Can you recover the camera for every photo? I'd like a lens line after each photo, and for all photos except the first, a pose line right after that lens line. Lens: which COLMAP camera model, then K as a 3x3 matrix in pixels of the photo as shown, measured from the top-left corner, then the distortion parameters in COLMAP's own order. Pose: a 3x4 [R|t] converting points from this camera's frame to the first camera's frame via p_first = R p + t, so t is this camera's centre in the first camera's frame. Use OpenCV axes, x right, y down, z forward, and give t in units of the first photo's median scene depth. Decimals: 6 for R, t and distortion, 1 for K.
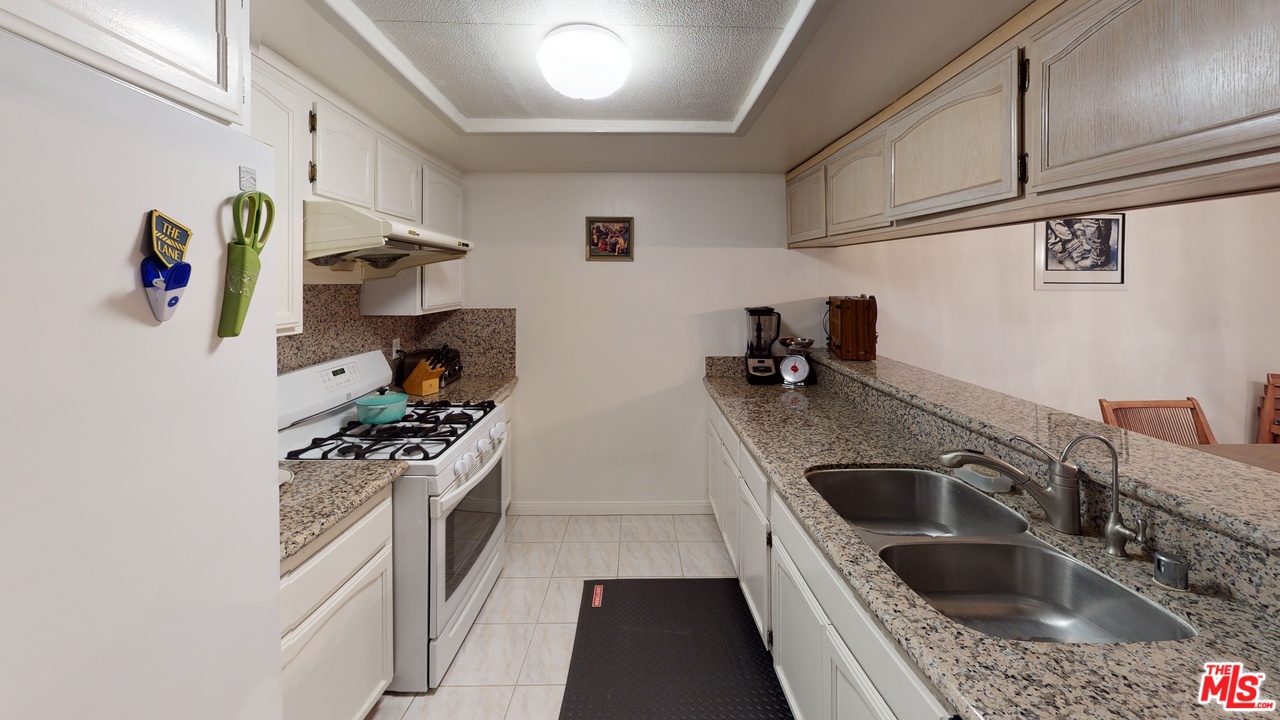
lens RADIAL K [[418.2, 0, 638.7], [0, 418.2, 323.7], [0, 0, 1]] dist [-0.000221, 0.000019]
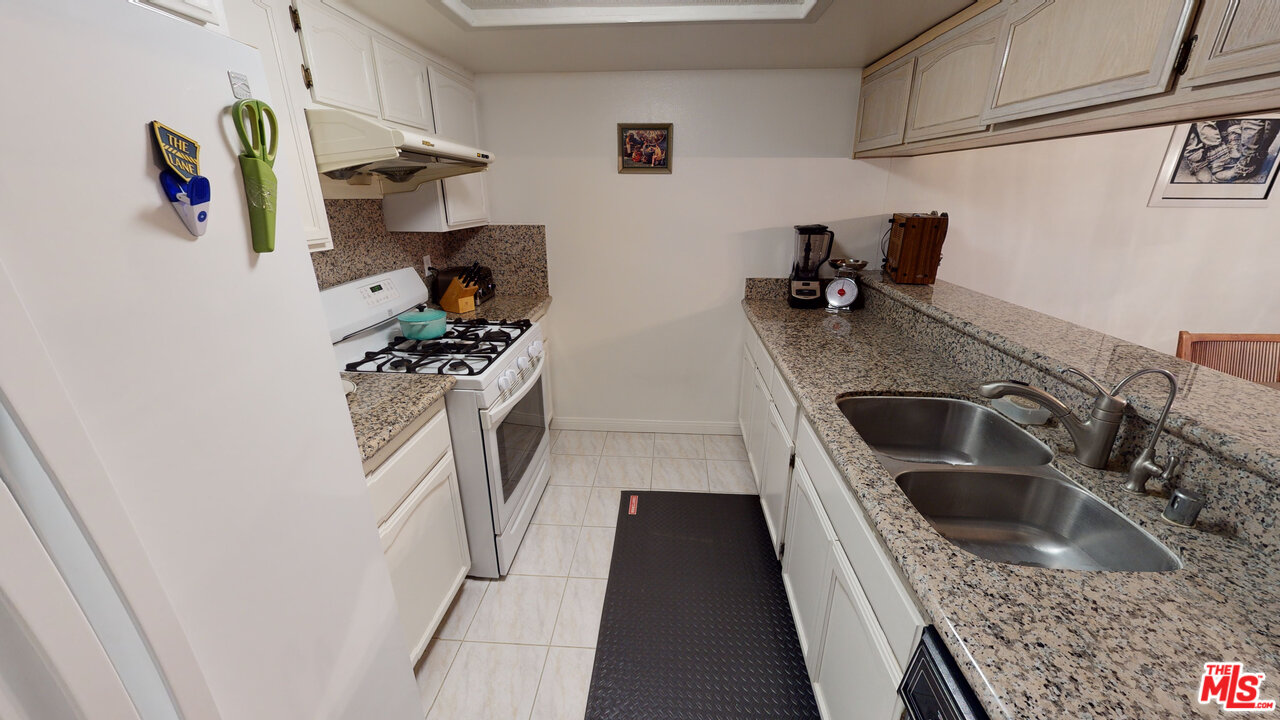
lens RADIAL K [[439.8, 0, 643.6], [0, 439.8, 345.1], [0, 0, 1]] dist [-0.000135, 0.000012]
pose [[0.997409, 0.025282, -0.067347, 0.000085], [-0.002571, 0.948135, 0.317856, -0.107851], [0.071890, -0.316860, 0.945744, 0.000068]]
